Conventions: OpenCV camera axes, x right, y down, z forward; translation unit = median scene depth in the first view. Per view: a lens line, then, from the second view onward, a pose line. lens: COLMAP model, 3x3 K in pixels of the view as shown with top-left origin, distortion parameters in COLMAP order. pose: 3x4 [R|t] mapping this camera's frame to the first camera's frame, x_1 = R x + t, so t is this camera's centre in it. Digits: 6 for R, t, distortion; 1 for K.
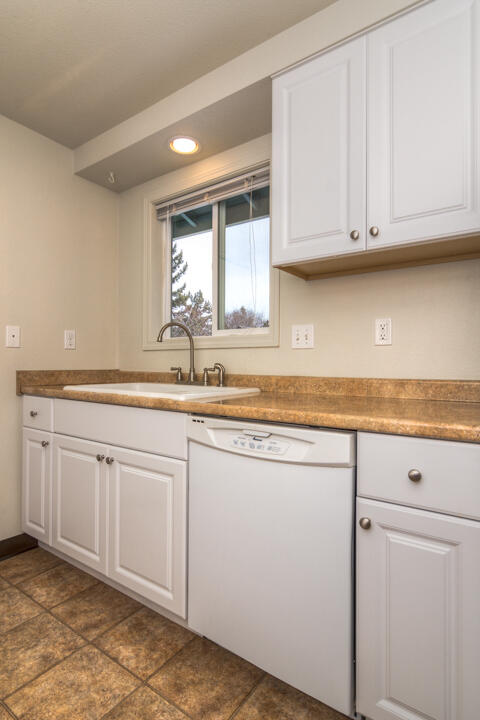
lens RADIAL K [[378.1, 0, 238.5], [0, 378.1, 362.0], [0, 0, 1]] dist [0.000341, 0.000416]
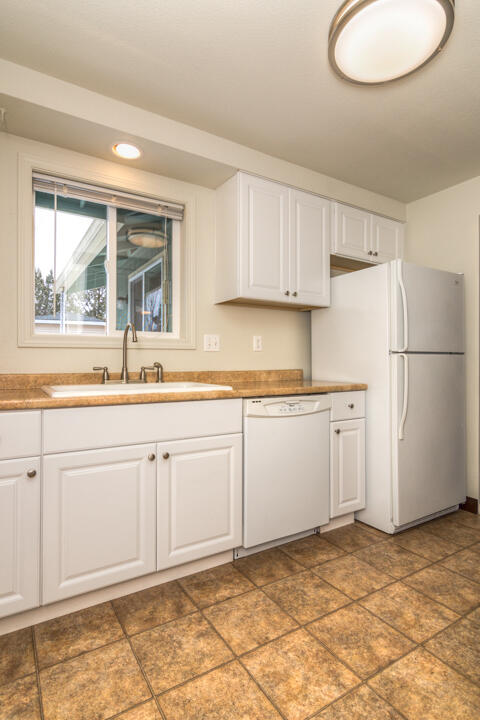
lens RADIAL K [[378.1, 0, 239.4], [0, 378.1, 359.0], [0, 0, 1]] dist [0.000341, 0.000416]
pose [[0.389454, -0.002254, 0.921043, -1.241912], [-0.000987, 0.999995, 0.002865, -0.012199], [-0.921045, -0.002025, 0.389450, 0.403844]]
